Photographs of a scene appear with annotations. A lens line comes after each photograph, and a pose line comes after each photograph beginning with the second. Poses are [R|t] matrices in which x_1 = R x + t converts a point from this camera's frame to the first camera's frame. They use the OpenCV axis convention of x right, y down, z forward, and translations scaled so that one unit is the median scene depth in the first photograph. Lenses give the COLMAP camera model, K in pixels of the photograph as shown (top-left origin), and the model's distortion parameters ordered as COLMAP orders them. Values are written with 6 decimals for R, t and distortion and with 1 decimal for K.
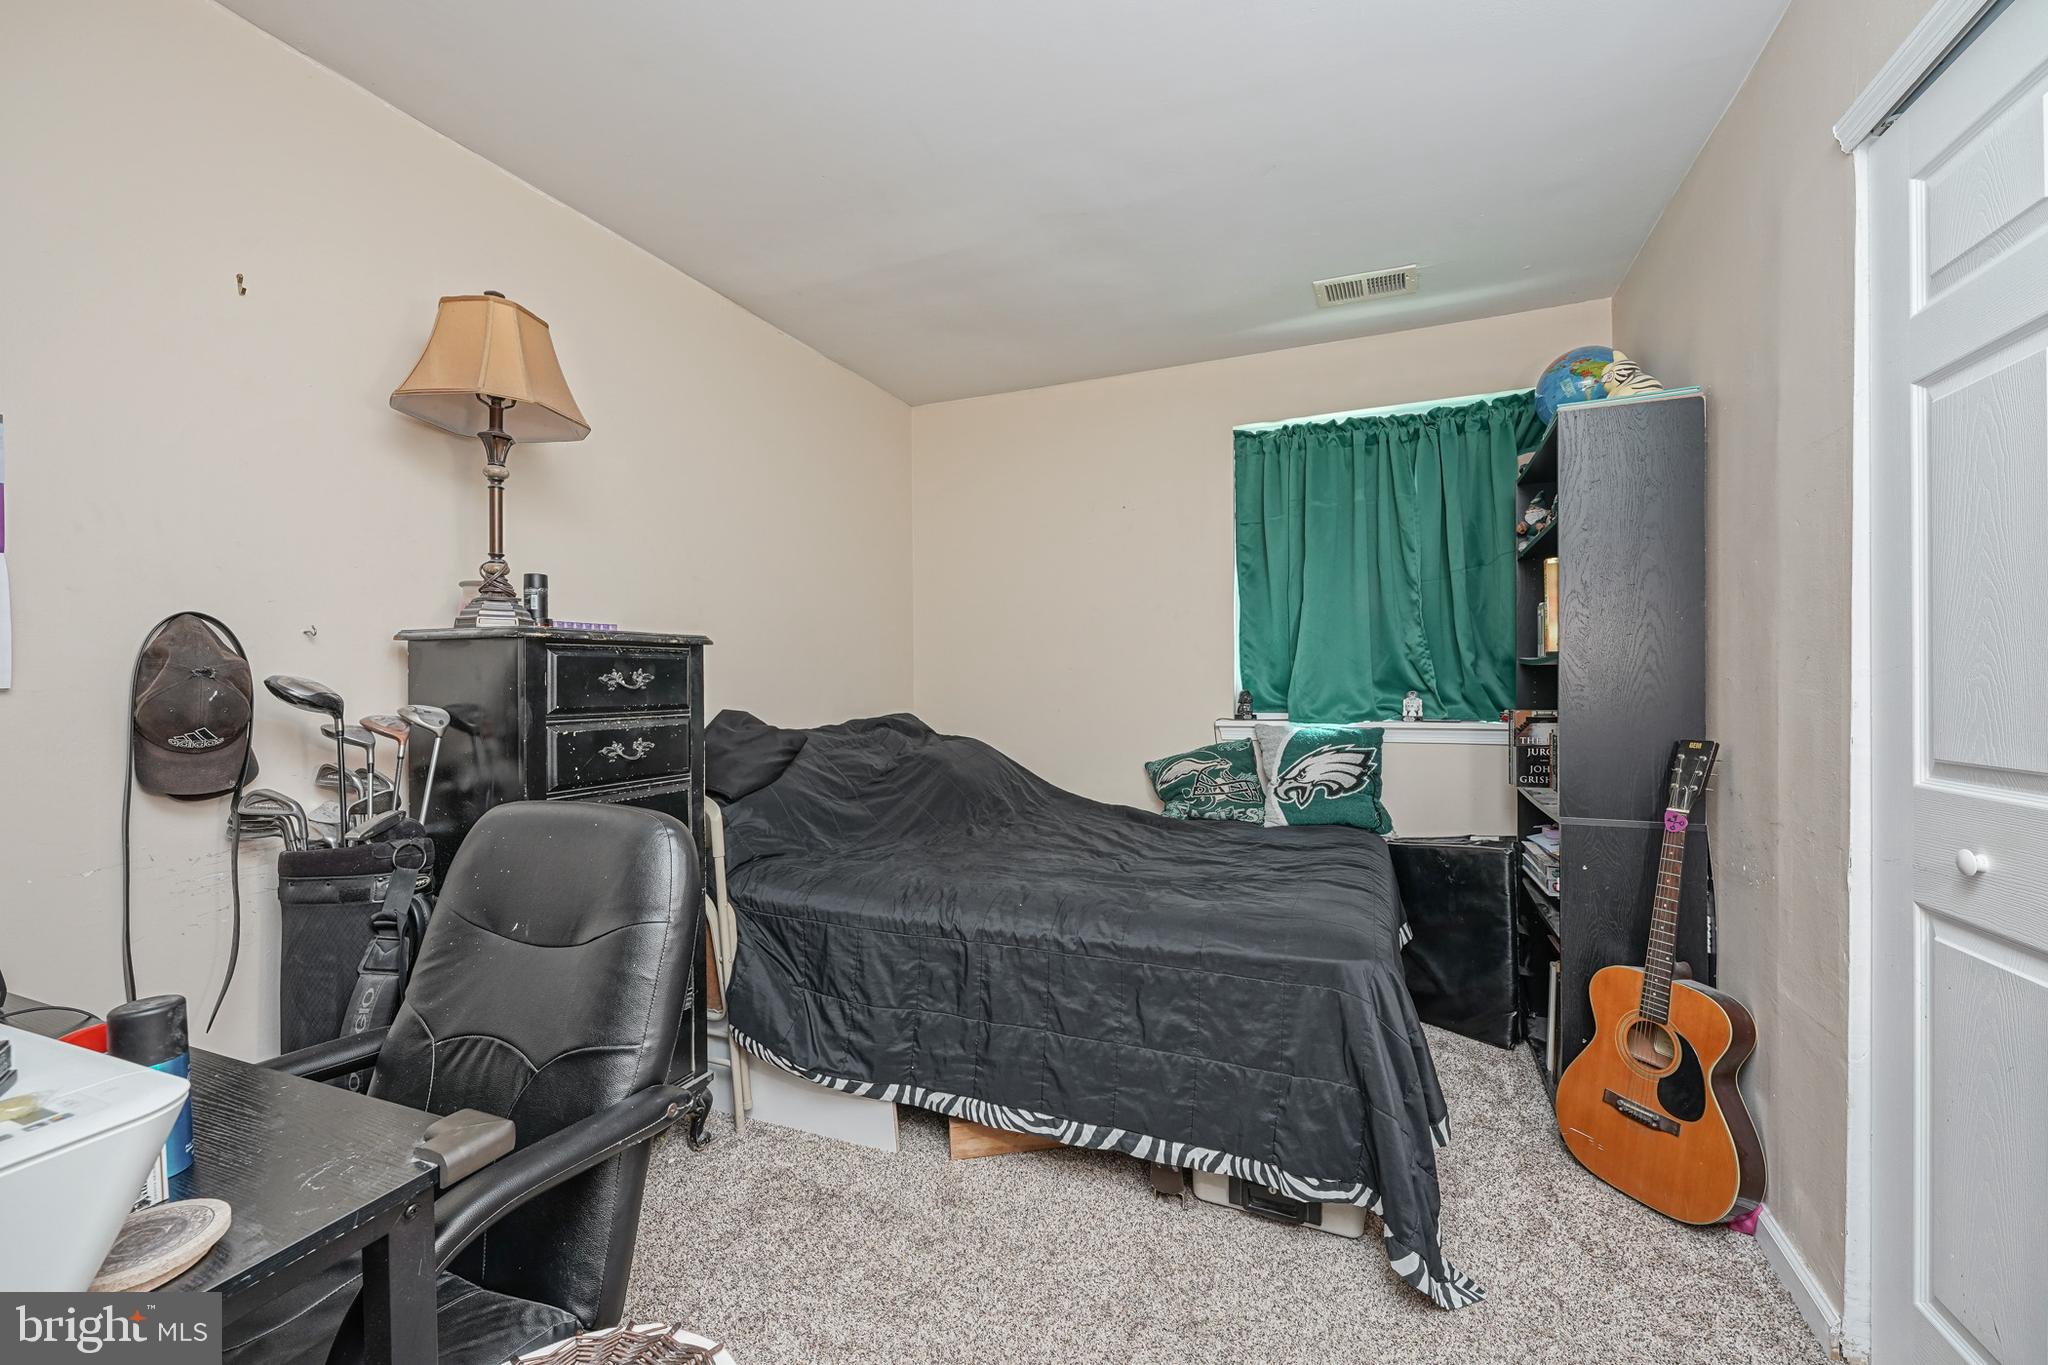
lens RADIAL K [[844.1, 0, 1057.2], [0, 844.1, 680.1], [0, 0, 1]] dist [0.000794, 0.000122]
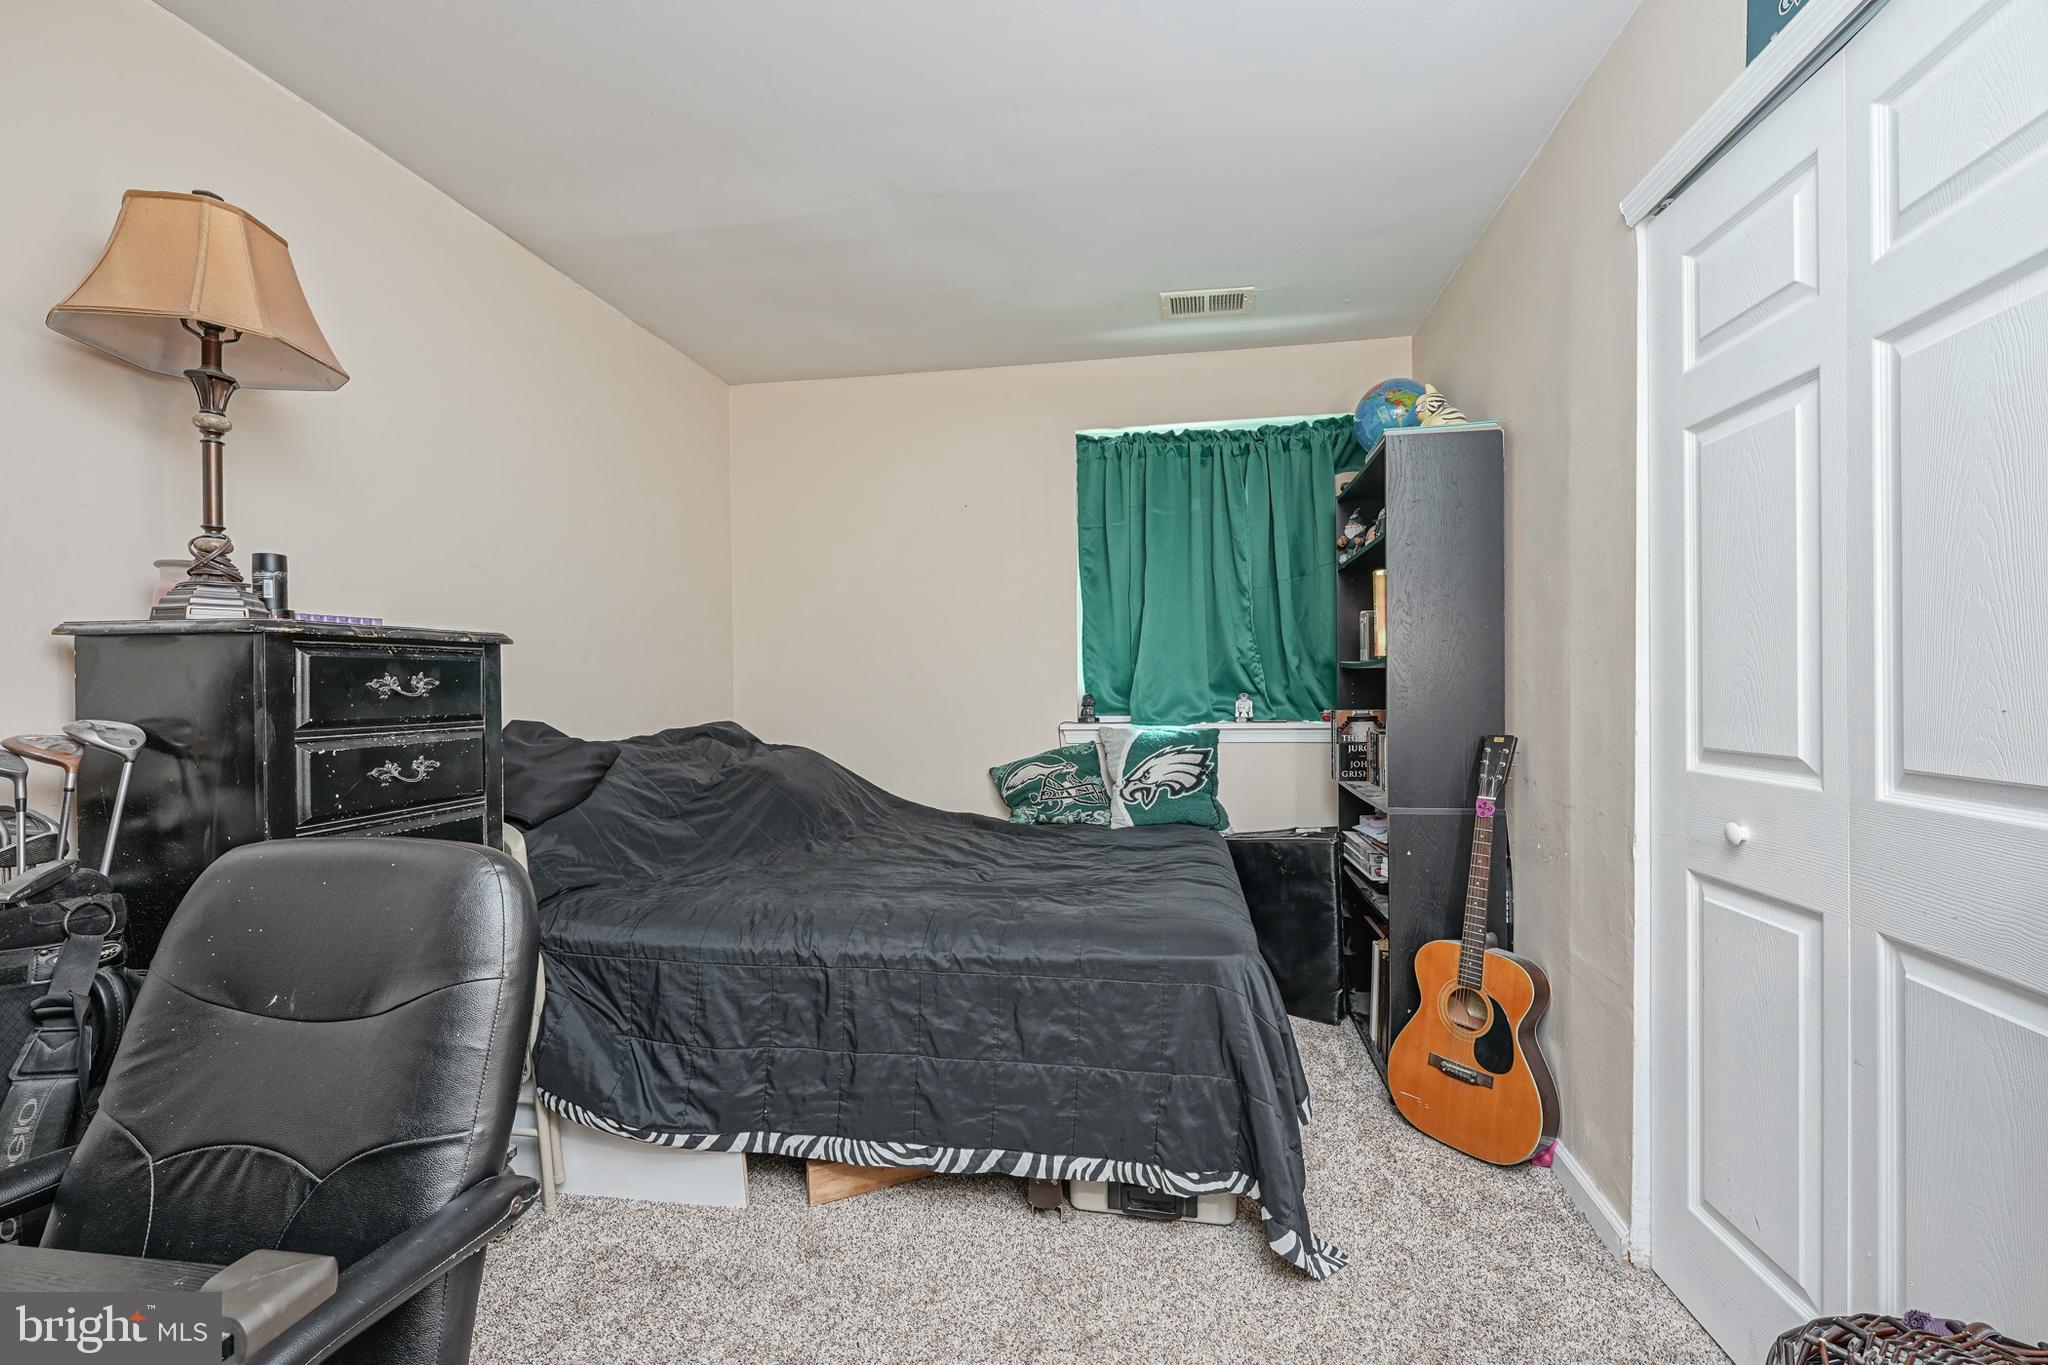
lens RADIAL K [[844.1, 0, 1029.3], [0, 844.1, 686.3], [0, 0, 1]] dist [0.000794, 0.000122]
pose [[0.970924, -0.004608, 0.239342, -0.119280], [0.004001, 0.999987, 0.003021, 0.000120], [-0.239353, -0.001975, 0.970931, 0.055667]]
